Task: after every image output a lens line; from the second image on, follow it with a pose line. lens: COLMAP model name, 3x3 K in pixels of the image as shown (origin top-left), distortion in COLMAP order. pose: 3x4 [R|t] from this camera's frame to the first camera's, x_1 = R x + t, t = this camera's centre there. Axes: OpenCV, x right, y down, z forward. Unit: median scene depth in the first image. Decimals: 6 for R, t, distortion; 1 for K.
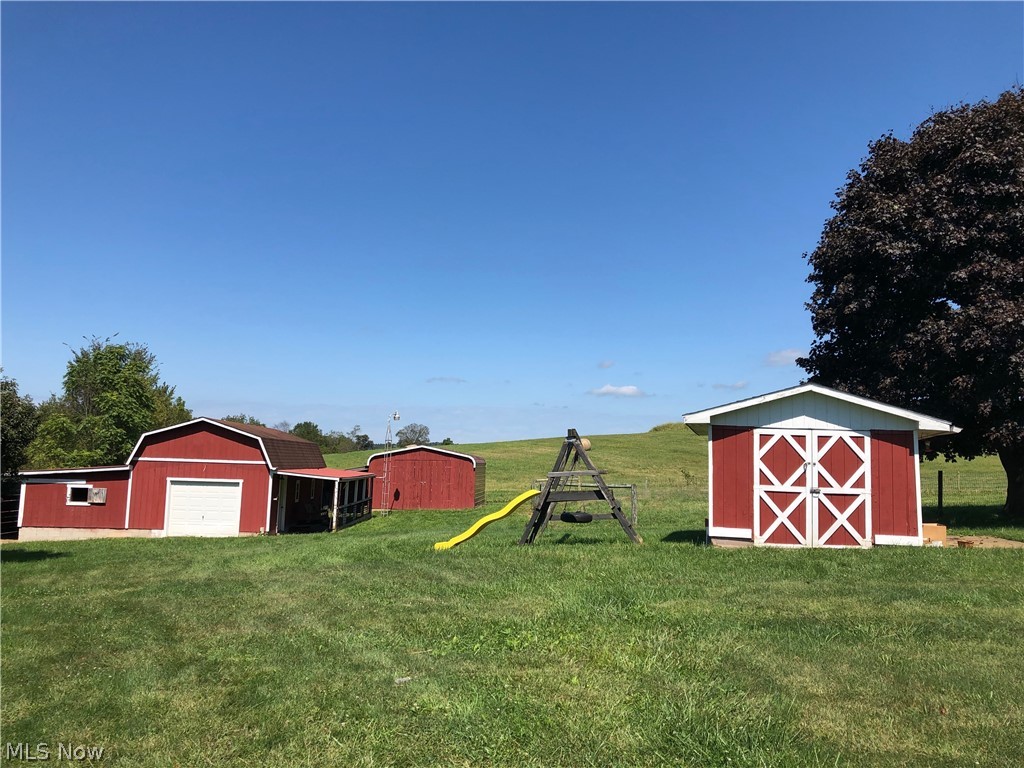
lens RADIAL K [[834.0, 0, 510.9], [0, 834.0, 363.9], [0, 0, 1]] dist [0.082050, -0.102661]
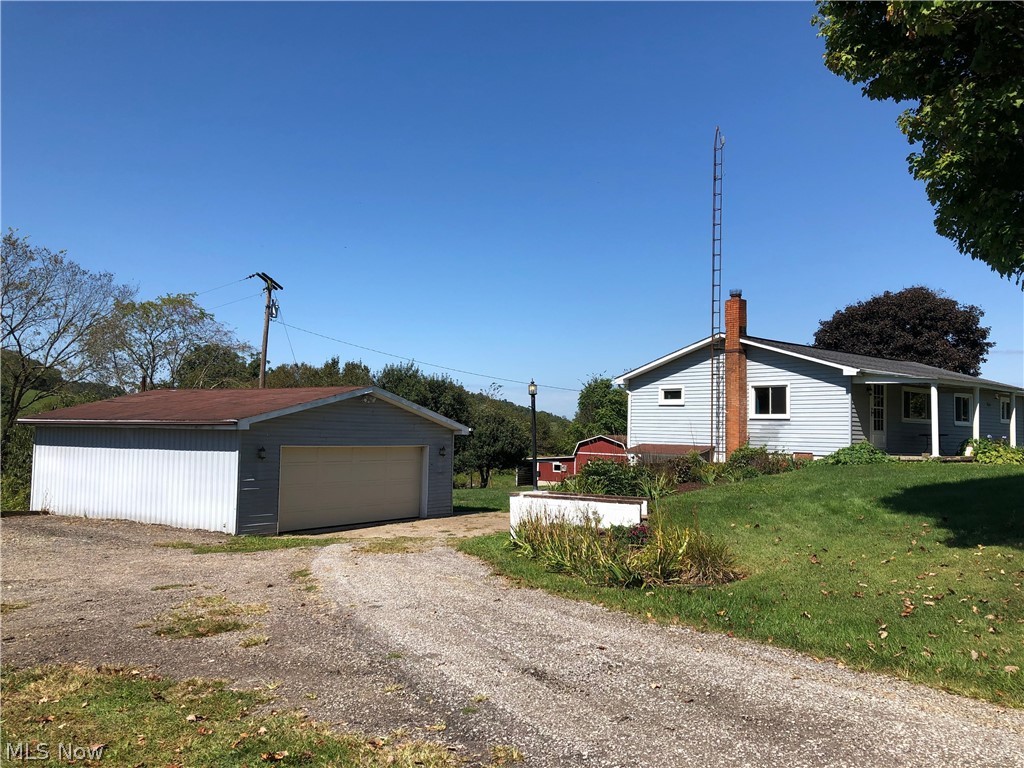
lens RADIAL K [[834.0, 0, 510.9], [0, 834.0, 363.9], [0, 0, 1]] dist [0.082050, -0.102661]
pose [[0.811062, -0.057407, -0.582136, 0.768156], [0.068394, 0.997654, -0.003093, -0.138431], [0.580948, -0.037306, 0.813085, -0.976651]]
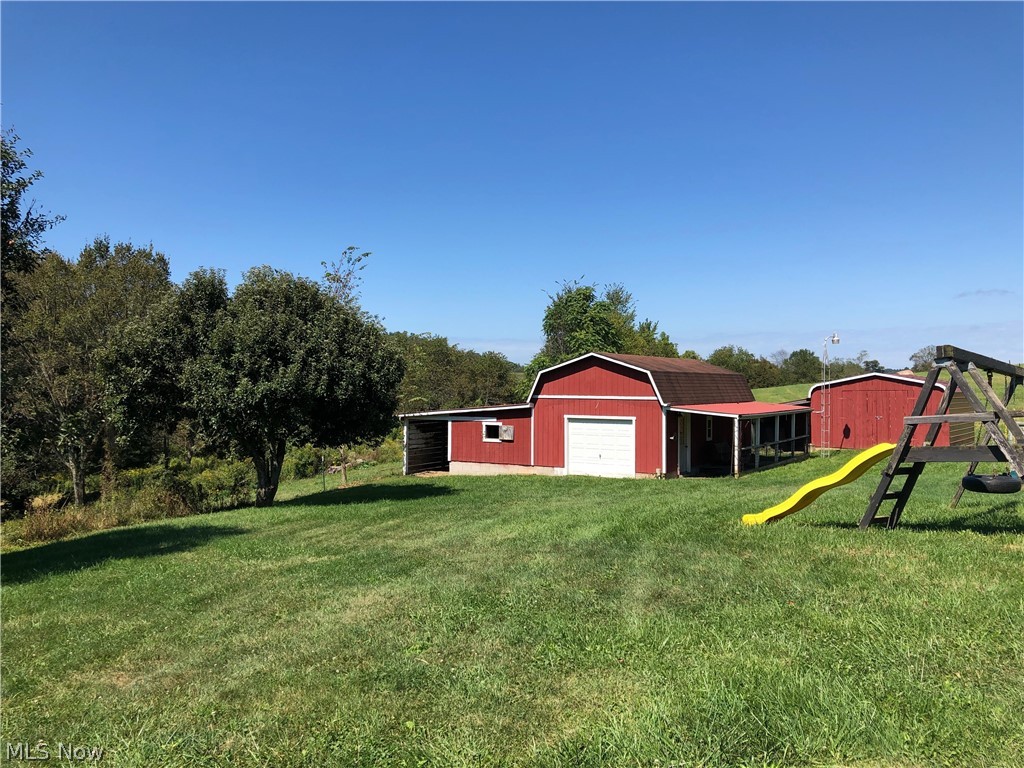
lens RADIAL K [[834.0, 0, 510.9], [0, 834.0, 363.9], [0, 0, 1]] dist [0.082050, -0.102661]
pose [[0.831785, -0.042619, -0.553459, 0.078591], [0.088614, 0.994457, 0.056599, 0.015468], [0.547979, -0.096122, 0.830951, 0.167324]]
